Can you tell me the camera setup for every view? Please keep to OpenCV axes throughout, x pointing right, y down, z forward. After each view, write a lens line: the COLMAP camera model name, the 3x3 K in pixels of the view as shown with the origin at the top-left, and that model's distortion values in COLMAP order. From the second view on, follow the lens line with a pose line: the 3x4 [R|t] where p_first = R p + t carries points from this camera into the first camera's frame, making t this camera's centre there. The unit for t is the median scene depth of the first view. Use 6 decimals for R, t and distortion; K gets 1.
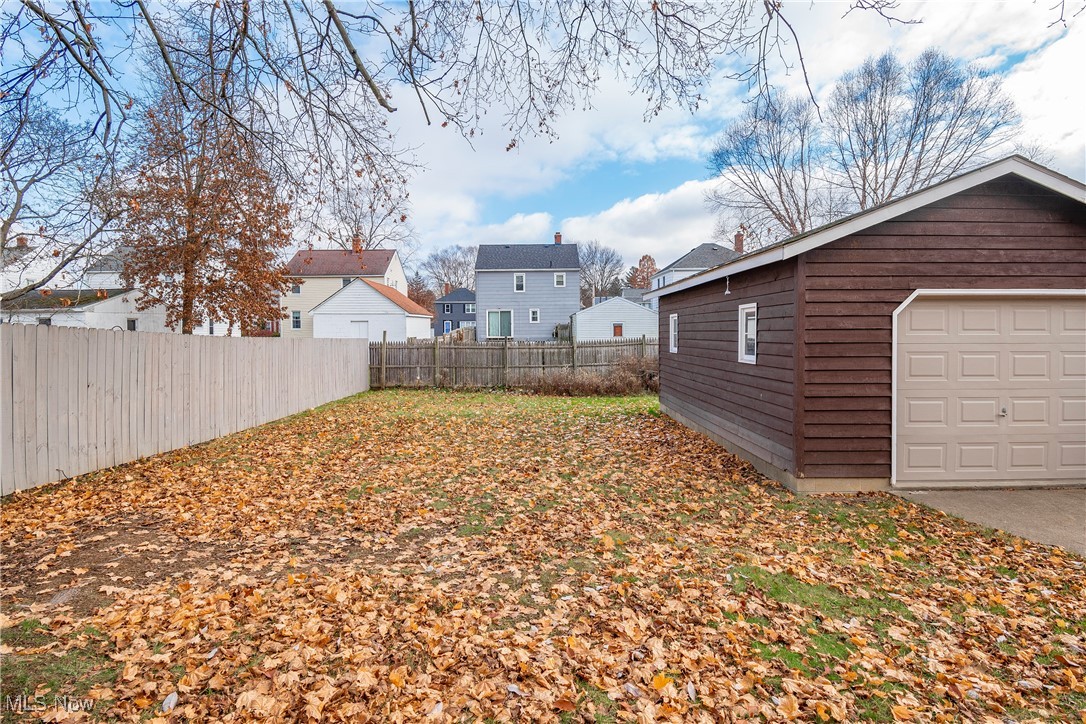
lens RADIAL K [[534.7, 0, 543.0], [0, 534.7, 362.0], [0, 0, 1]] dist [-0.016223, -0.000478]
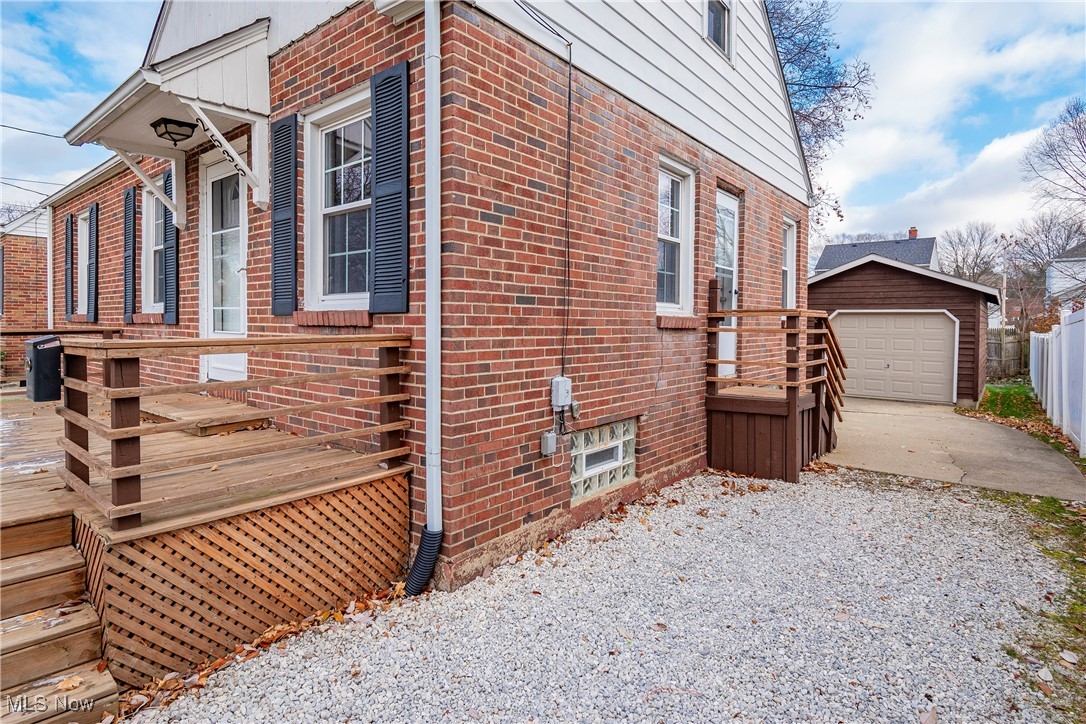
lens RADIAL K [[540.8, 0, 543.0], [0, 540.8, 362.0], [0, 0, 1]] dist [0.001278, -0.000435]
pose [[0.768680, 0.057182, -0.637072, 1.226227], [-0.049070, 0.998333, 0.030401, 0.081656], [0.637748, 0.007892, 0.770204, -1.646632]]
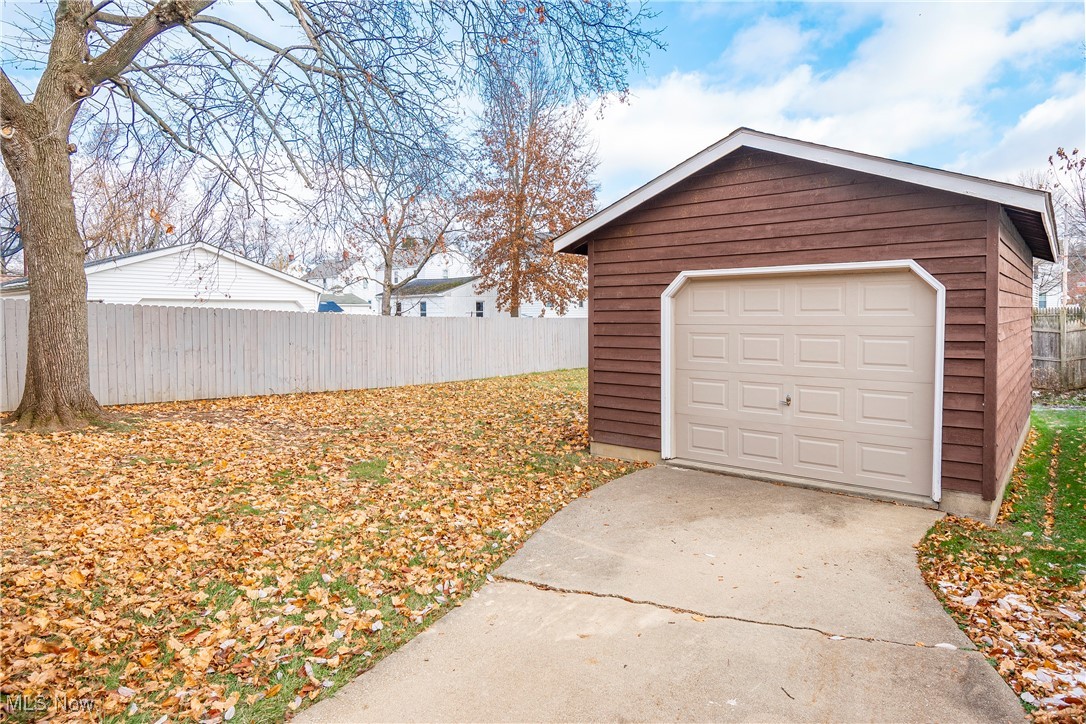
lens RADIAL K [[627.8, 0, 543.0], [0, 627.8, 362.0], [0, 0, 1]] dist [0.001972, 0.000662]
pose [[0.776672, 0.046670, -0.628174, 1.248283], [-0.030194, 0.998863, 0.036879, 0.001239], [0.629181, -0.009676, 0.777199, -0.113099]]
